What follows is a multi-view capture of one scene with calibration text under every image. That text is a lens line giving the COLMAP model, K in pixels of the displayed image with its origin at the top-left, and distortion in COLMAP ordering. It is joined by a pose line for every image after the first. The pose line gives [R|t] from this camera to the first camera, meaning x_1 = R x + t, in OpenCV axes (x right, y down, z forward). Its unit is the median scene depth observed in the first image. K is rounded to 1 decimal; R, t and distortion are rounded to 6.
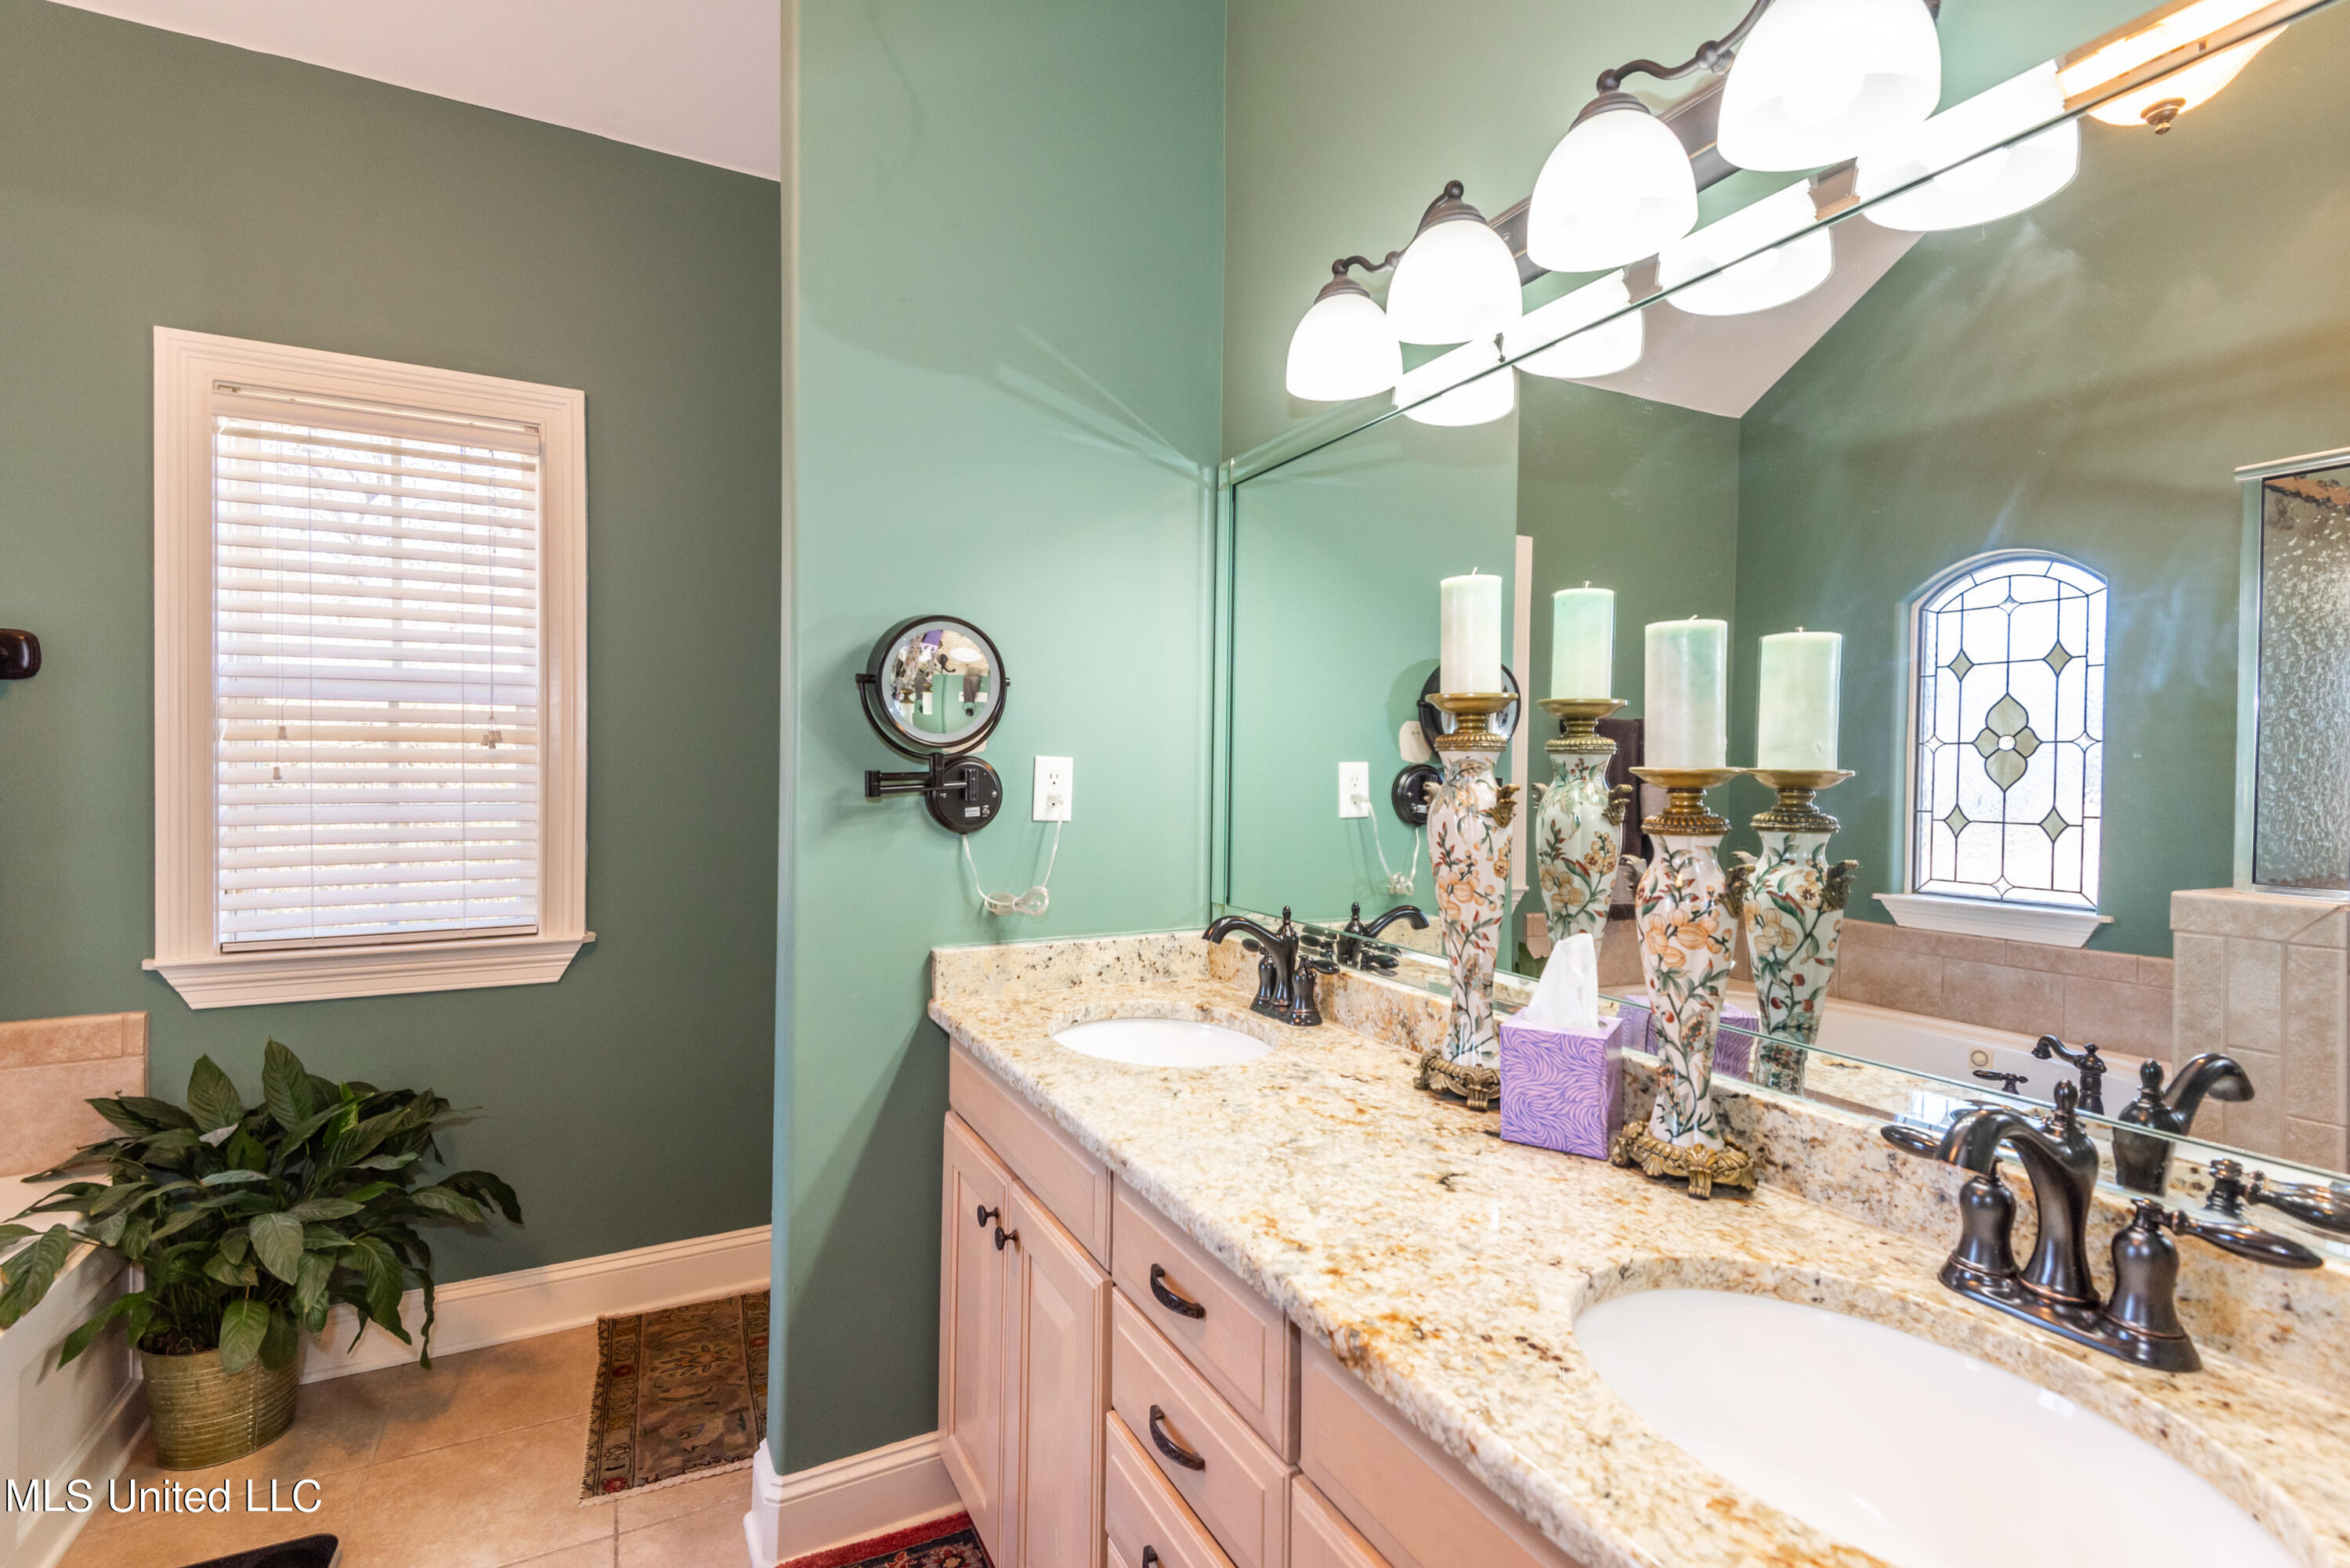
lens RADIAL K [[1088.5, 0, 1175.0], [0, 1088.5, 784.0], [0, 0, 1]] dist [0.015373, -0.000278]
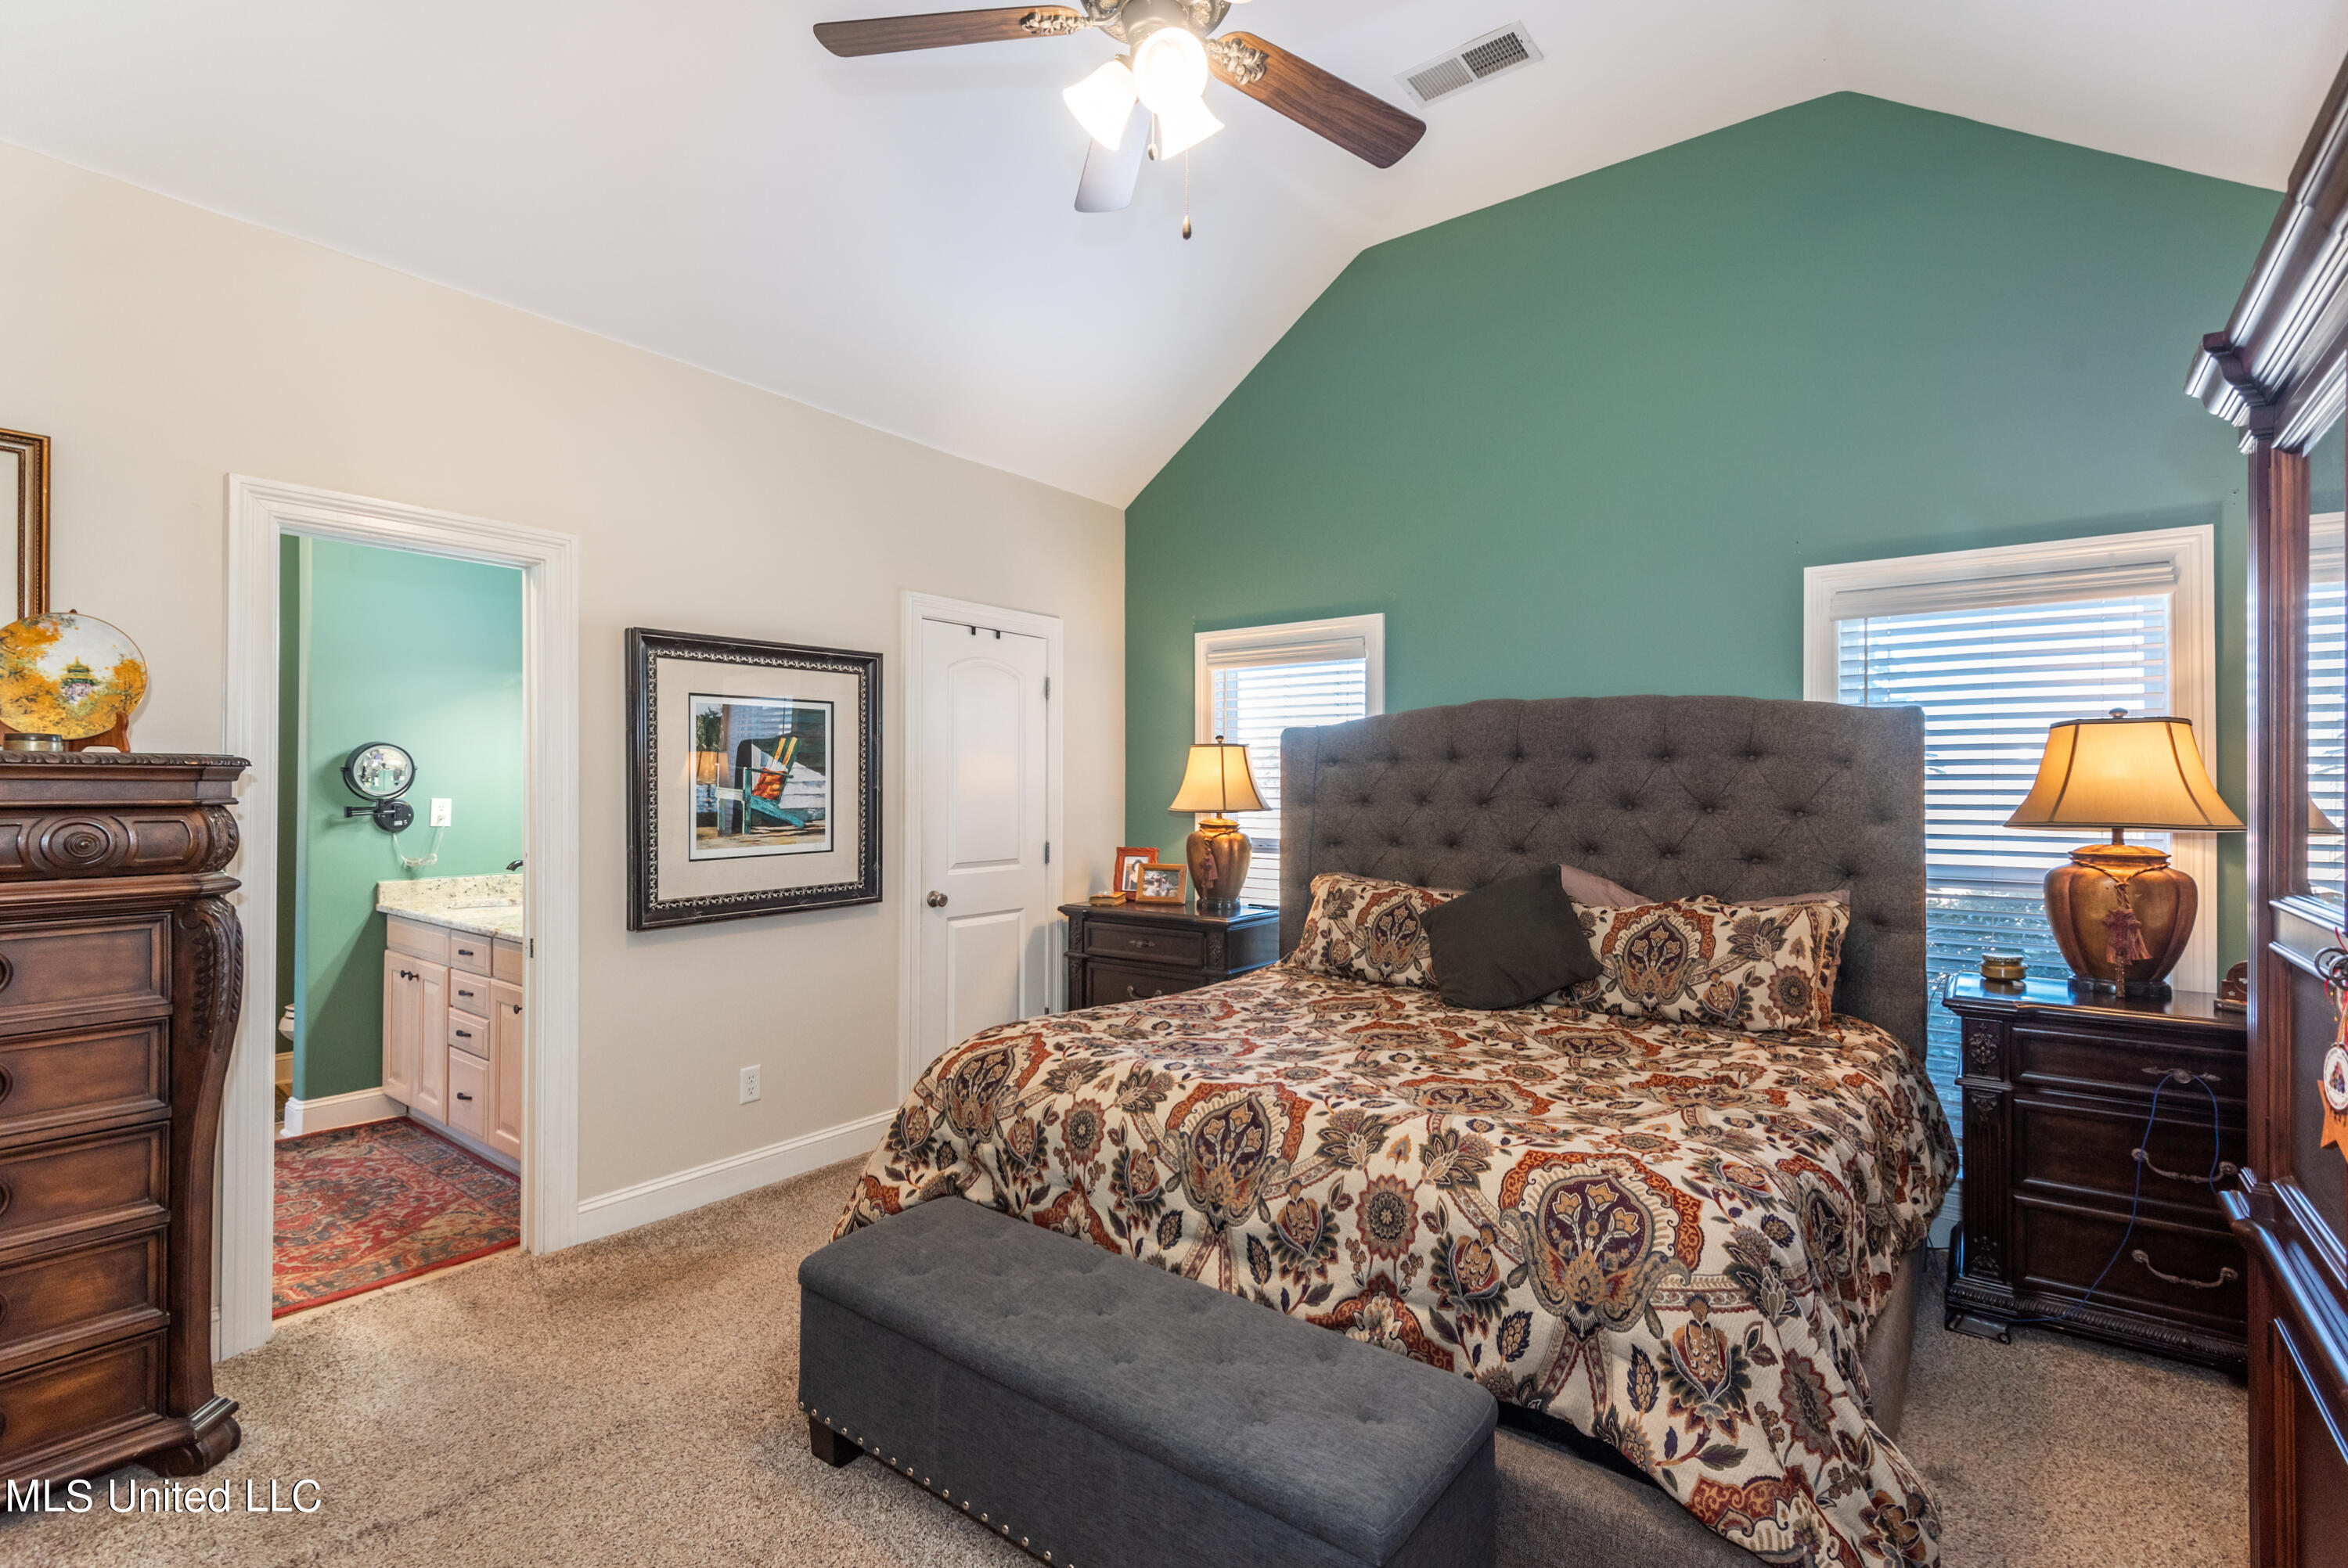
lens RADIAL K [[1087.5, 0, 1174.0], [0, 1087.5, 784.0], [0, 0, 1]] dist [0.015373, -0.000278]
pose [[0.911745, -0.006690, 0.410702, 0.381131], [0.013008, 0.999836, -0.012591, -0.007755], [-0.410551, 0.016823, 0.911683, -1.904372]]
